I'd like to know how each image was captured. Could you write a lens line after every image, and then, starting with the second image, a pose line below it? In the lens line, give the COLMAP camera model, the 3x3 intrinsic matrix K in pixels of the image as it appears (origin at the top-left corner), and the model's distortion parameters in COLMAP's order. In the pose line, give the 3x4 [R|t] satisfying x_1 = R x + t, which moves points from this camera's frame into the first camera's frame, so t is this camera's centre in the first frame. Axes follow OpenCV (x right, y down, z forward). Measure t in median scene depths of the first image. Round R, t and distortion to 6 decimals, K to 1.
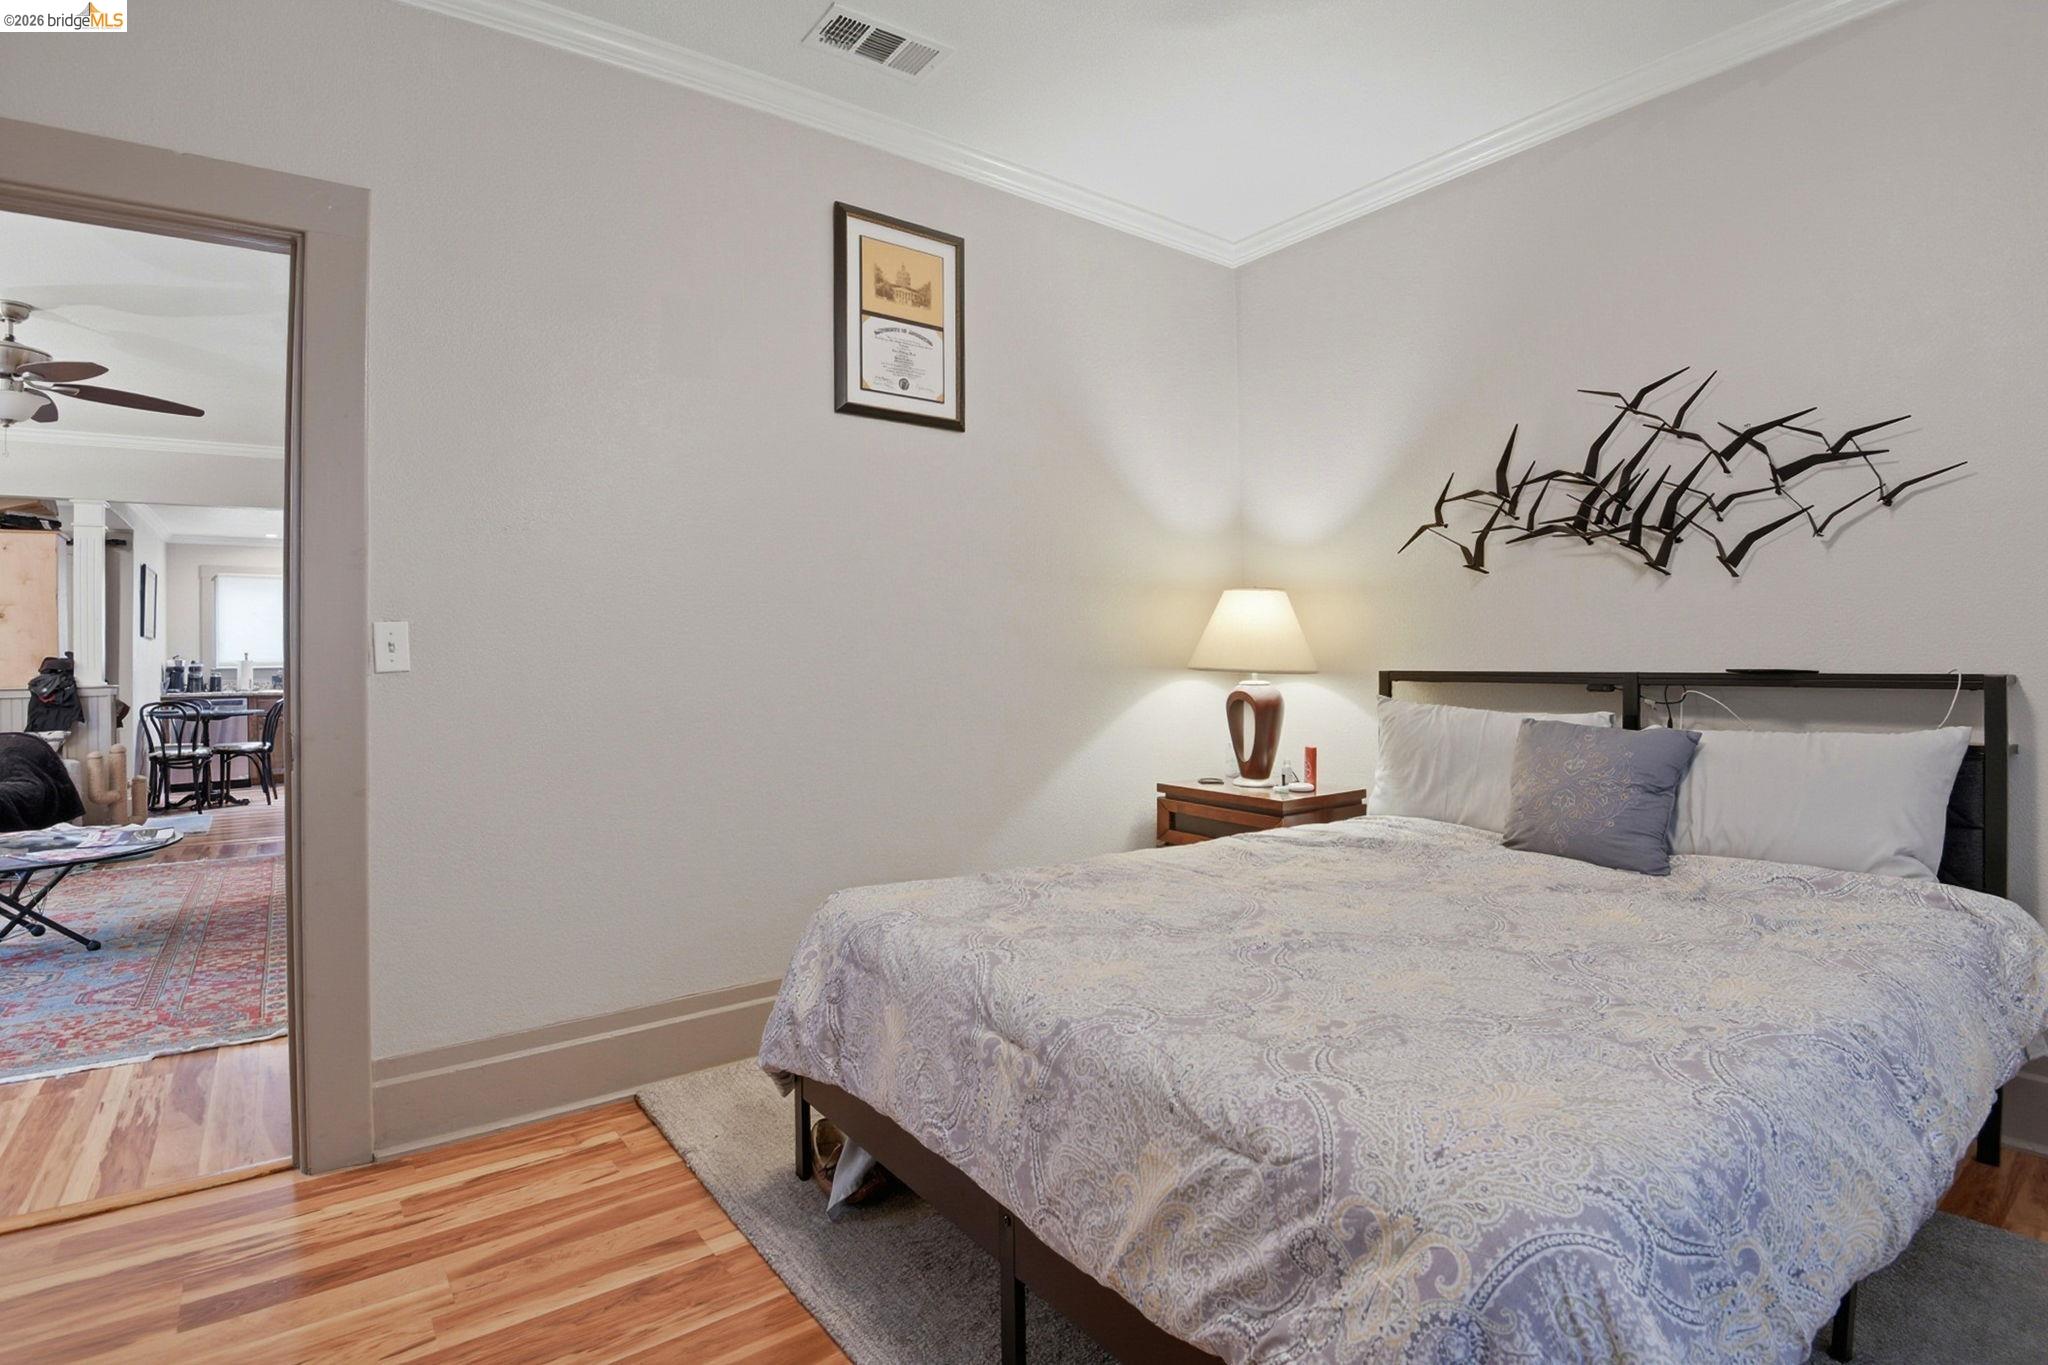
lens RADIAL K [[999.9, 0, 1010.2], [0, 999.9, 658.6], [0, 0, 1]] dist [-0.038574, -0.000511]
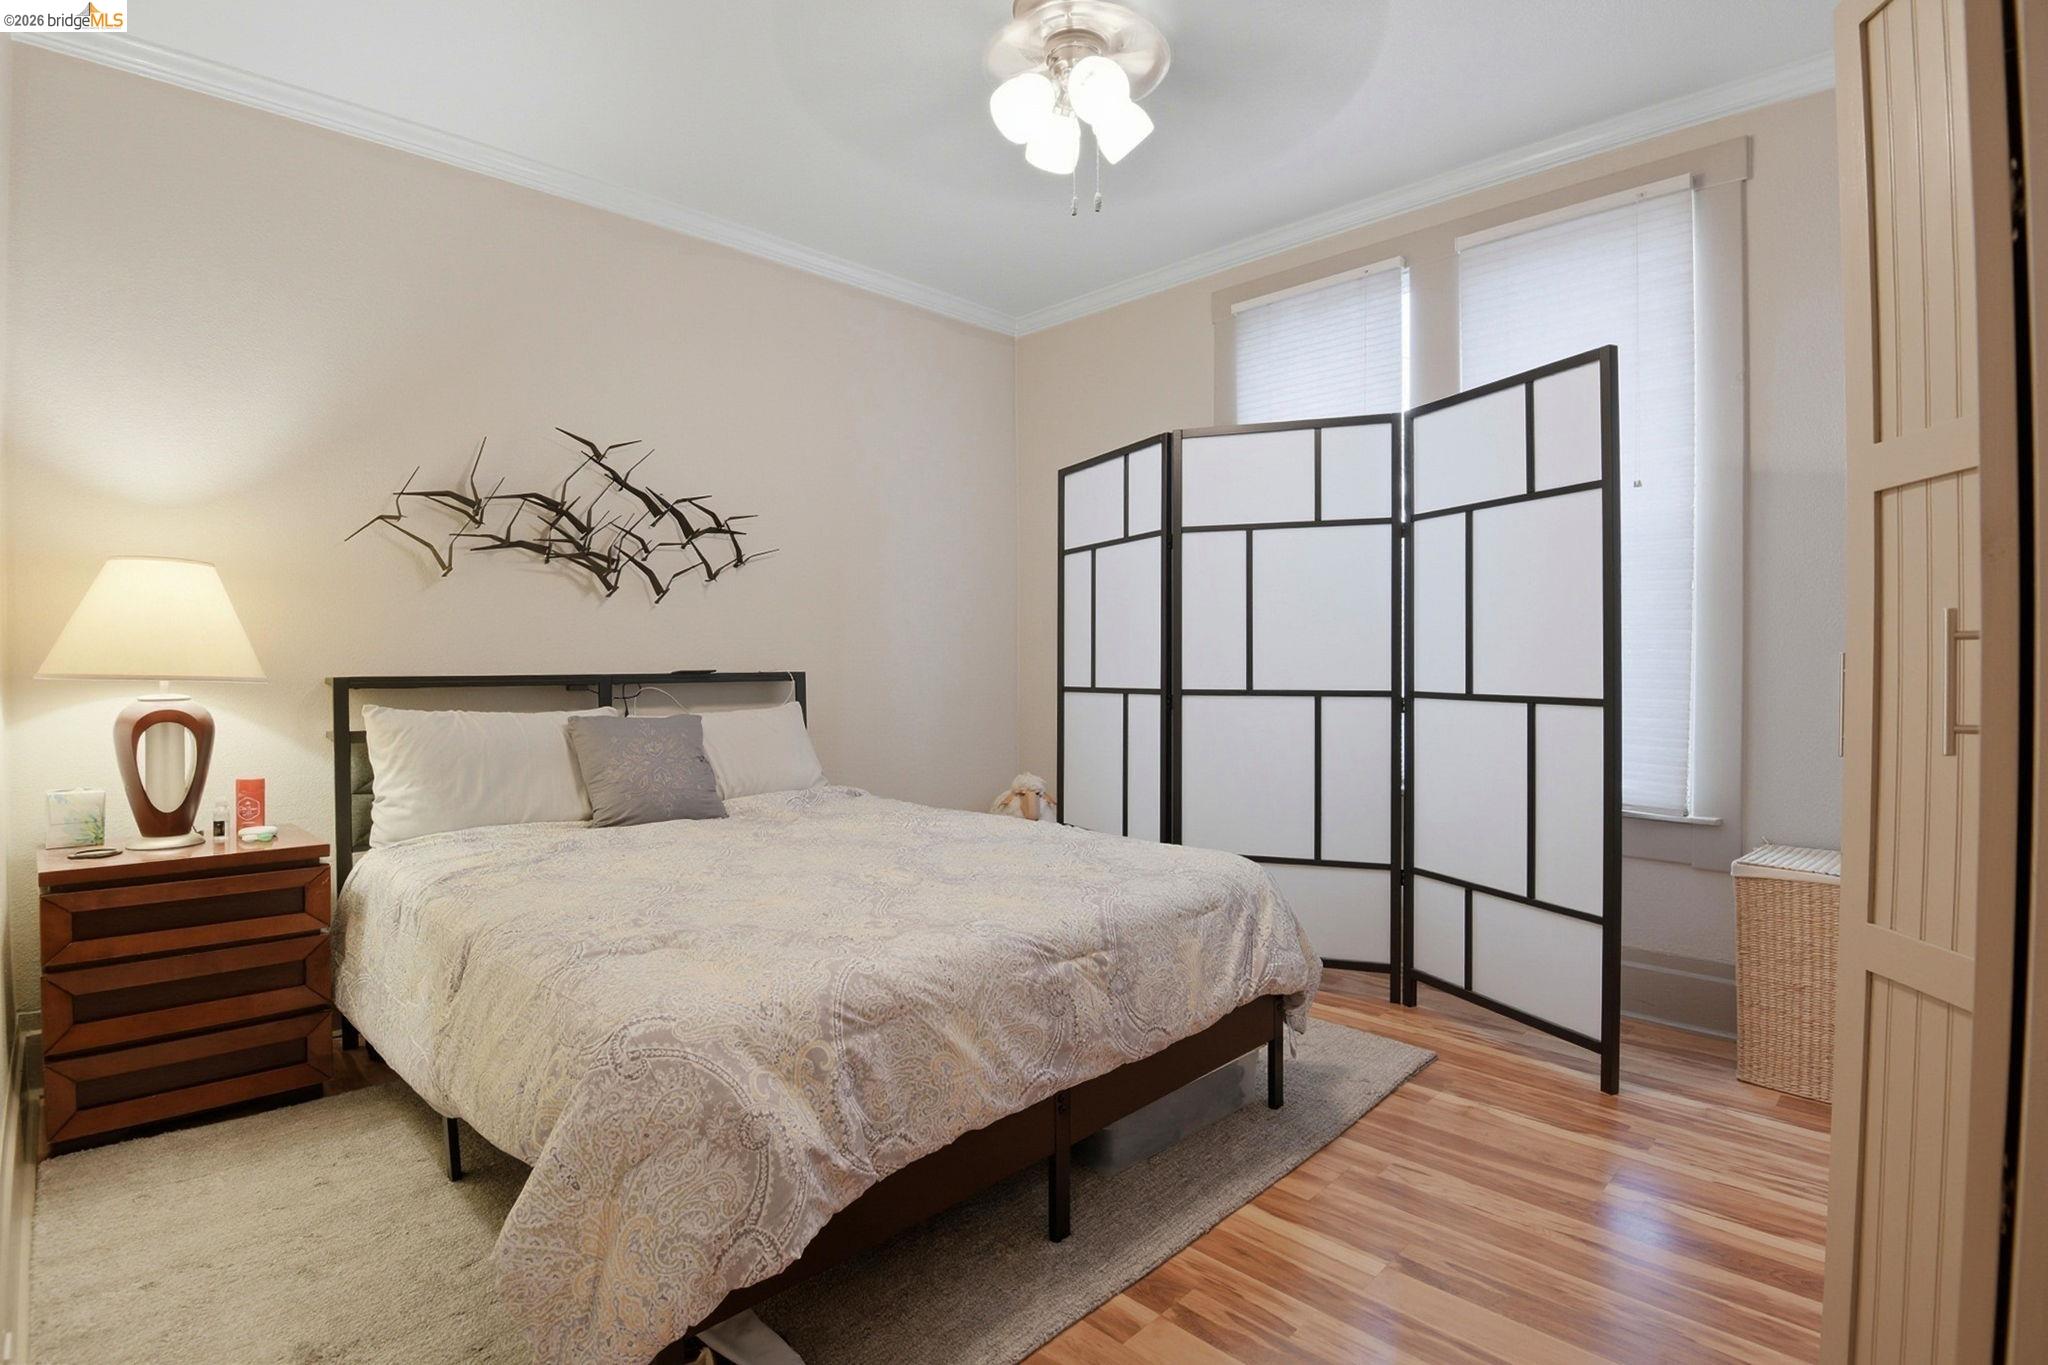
lens RADIAL K [[999.9, 0, 1010.2], [0, 999.9, 658.6], [0, 0, 1]] dist [-0.038574, -0.000511]
pose [[-0.151935, 0.008136, 0.988357, -0.723017], [0.004620, 0.999961, -0.007522, 0.006623], [-0.988380, 0.003424, -0.151967, 0.737475]]
